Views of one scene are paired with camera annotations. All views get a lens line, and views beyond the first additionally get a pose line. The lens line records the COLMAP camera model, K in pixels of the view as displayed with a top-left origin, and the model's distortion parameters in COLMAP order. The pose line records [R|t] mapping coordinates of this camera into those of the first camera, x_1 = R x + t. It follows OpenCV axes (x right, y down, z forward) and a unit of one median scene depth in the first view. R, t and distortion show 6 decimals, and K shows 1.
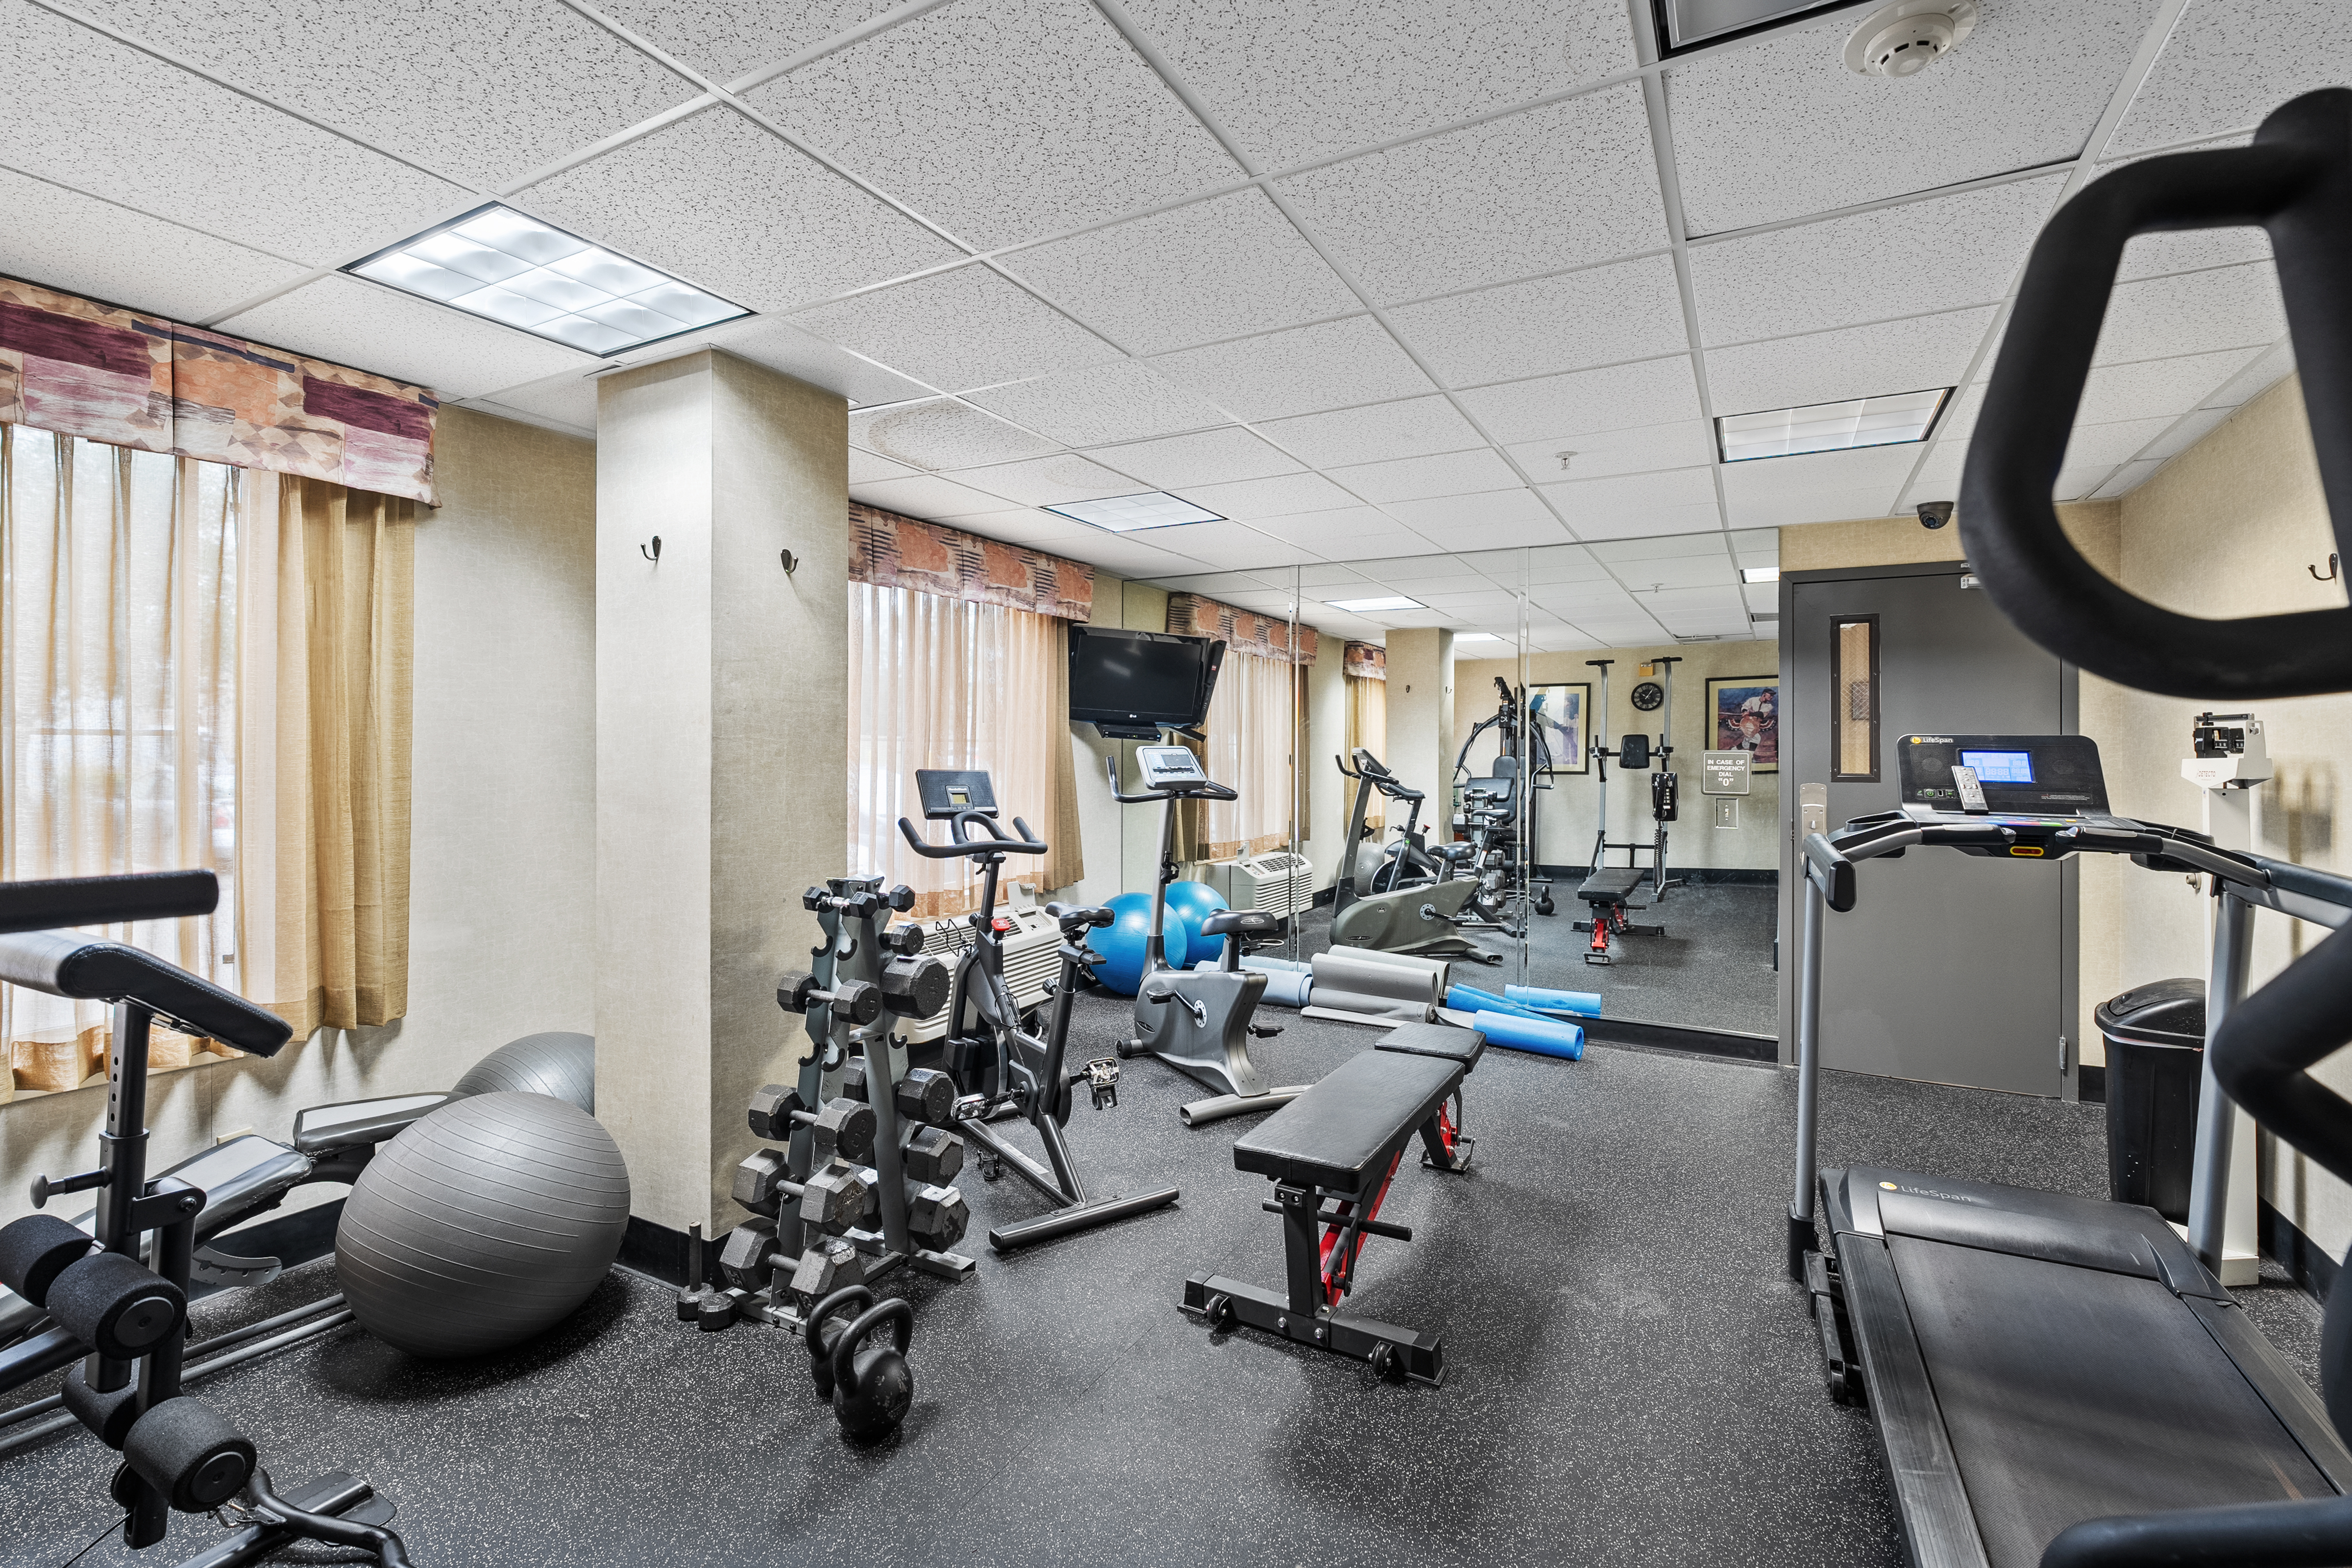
lens RADIAL K [[1110.0, 0, 1189.1], [0, 1110.0, 743.9], [0, 0, 1]] dist [-0.001259, -0.000107]
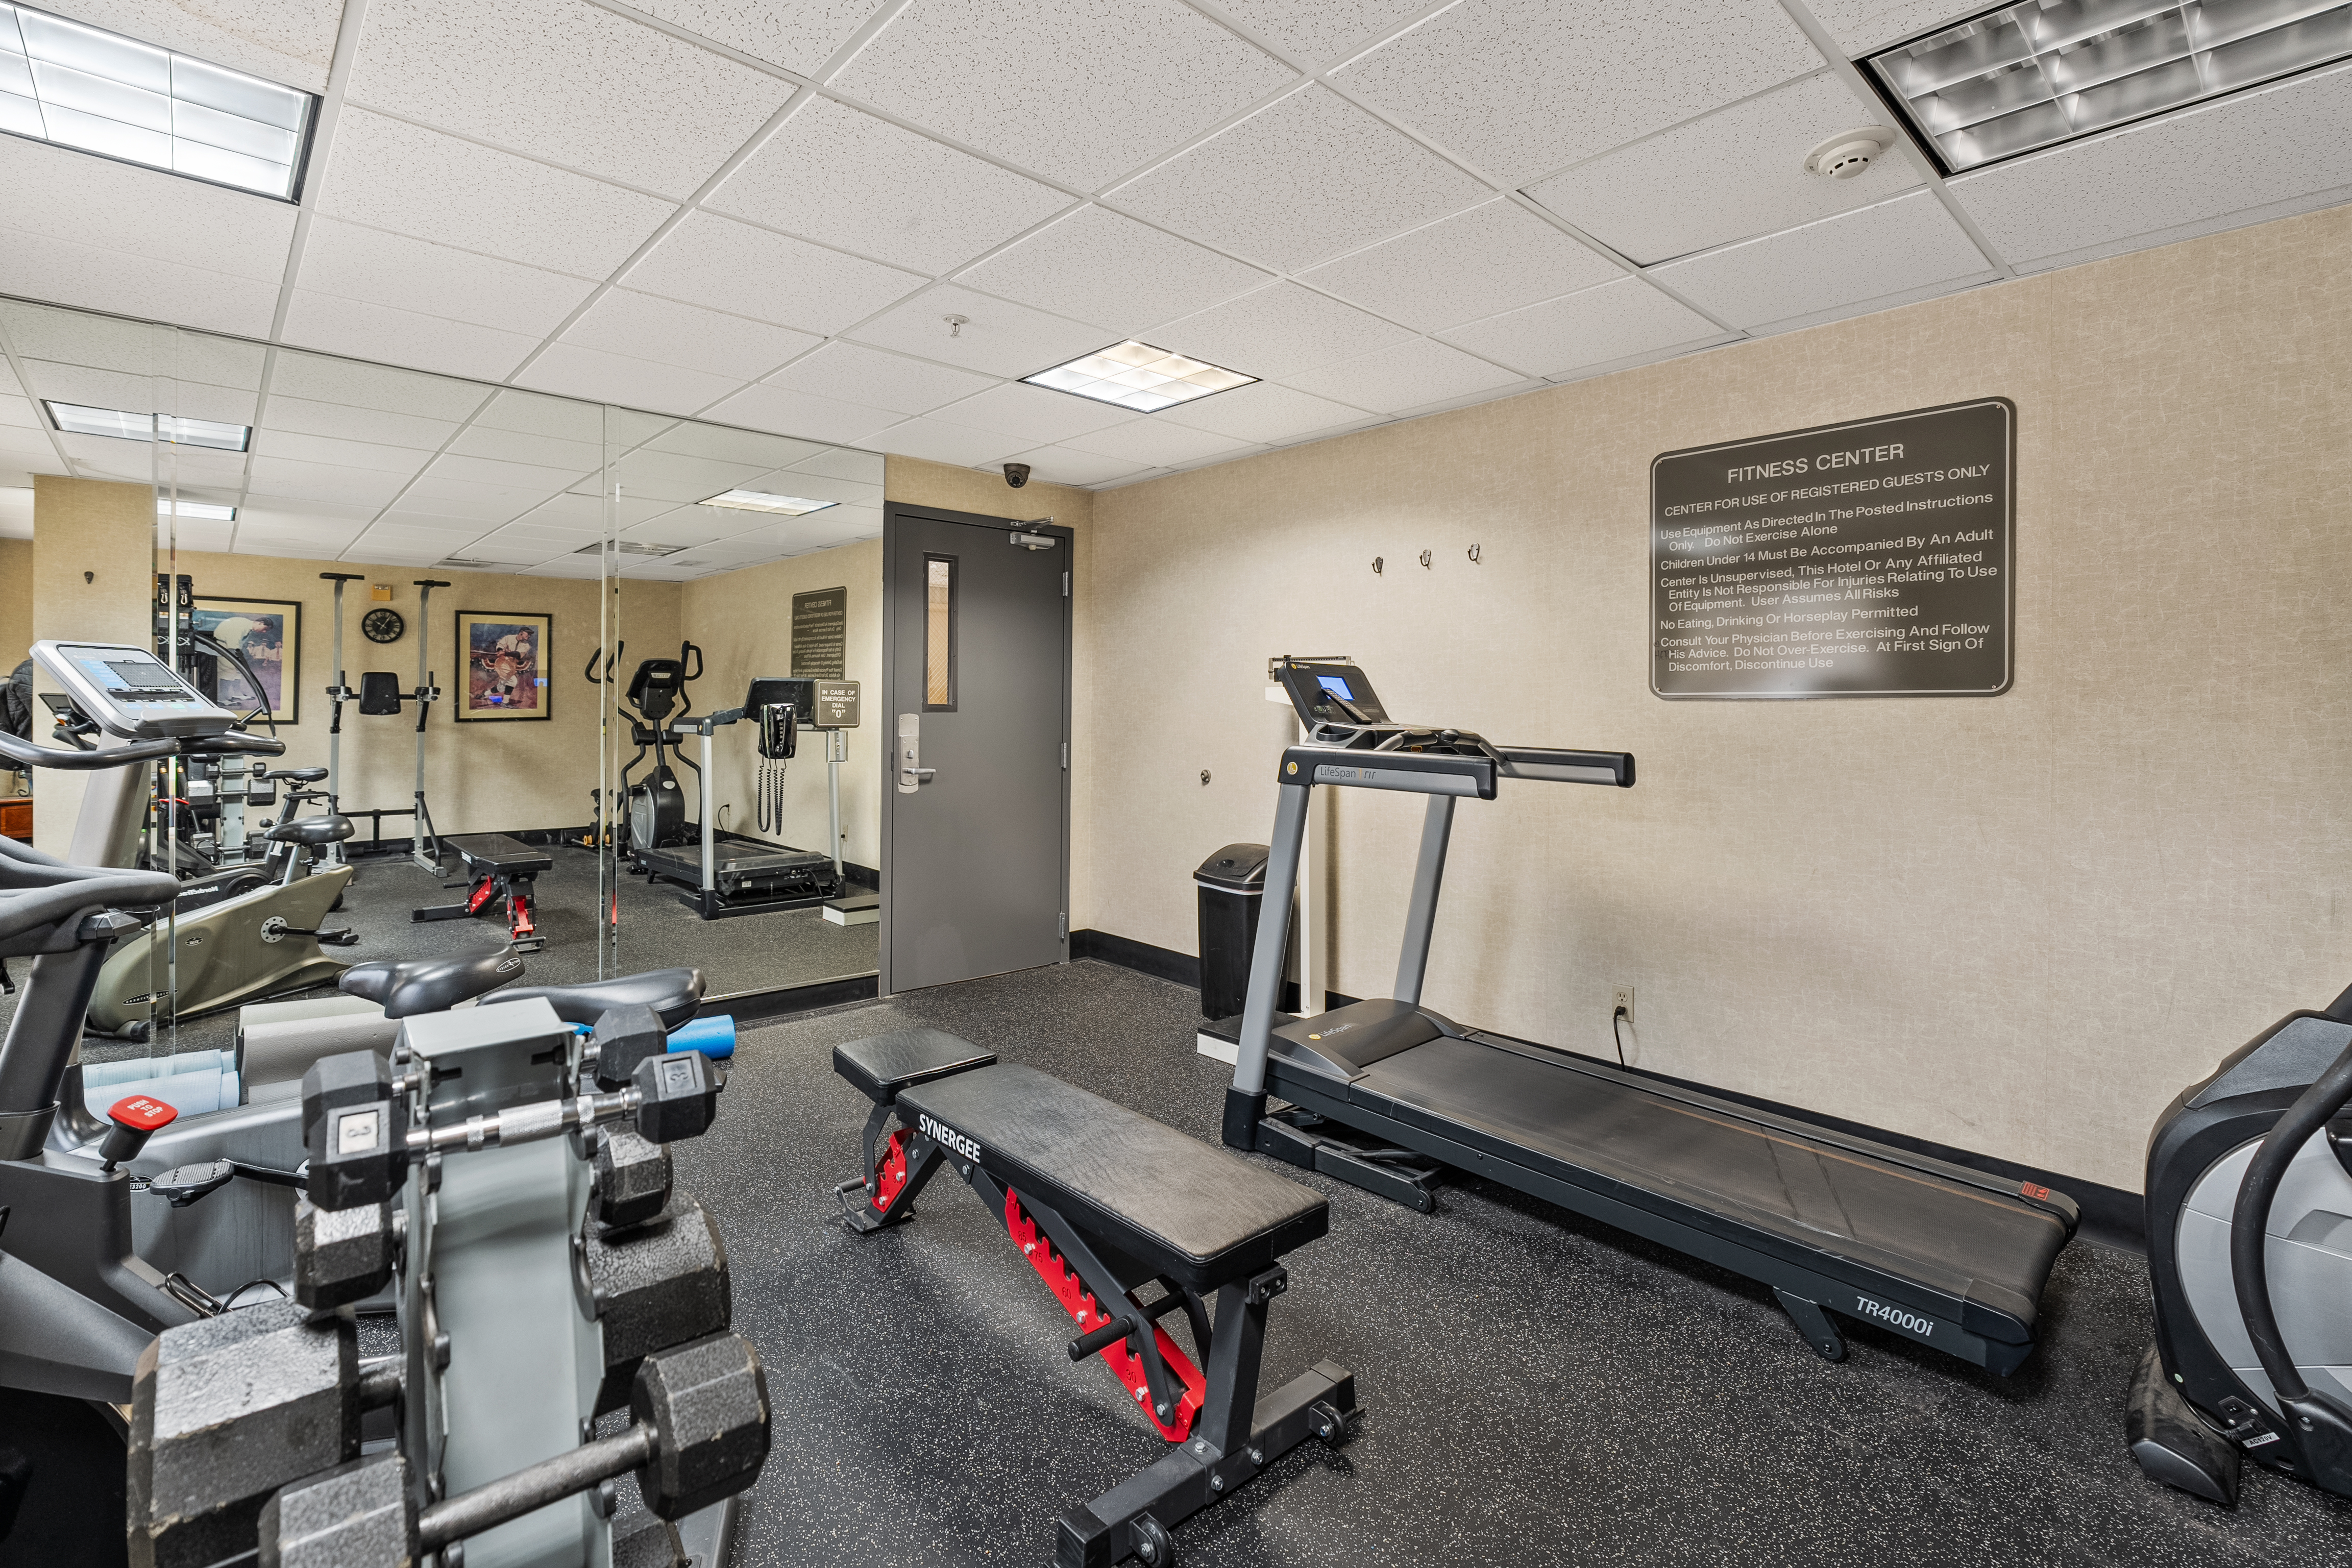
lens RADIAL K [[1086.3, 0, 1175.6], [0, 1086.3, 696.5], [0, 0, 1]] dist [-0.003026, 0.000949]
pose [[0.327761, 0.011229, 0.944694, -0.142825], [-0.005341, 0.999935, -0.010032, 0.013556], [-0.944745, -0.001757, 0.327800, 0.205177]]
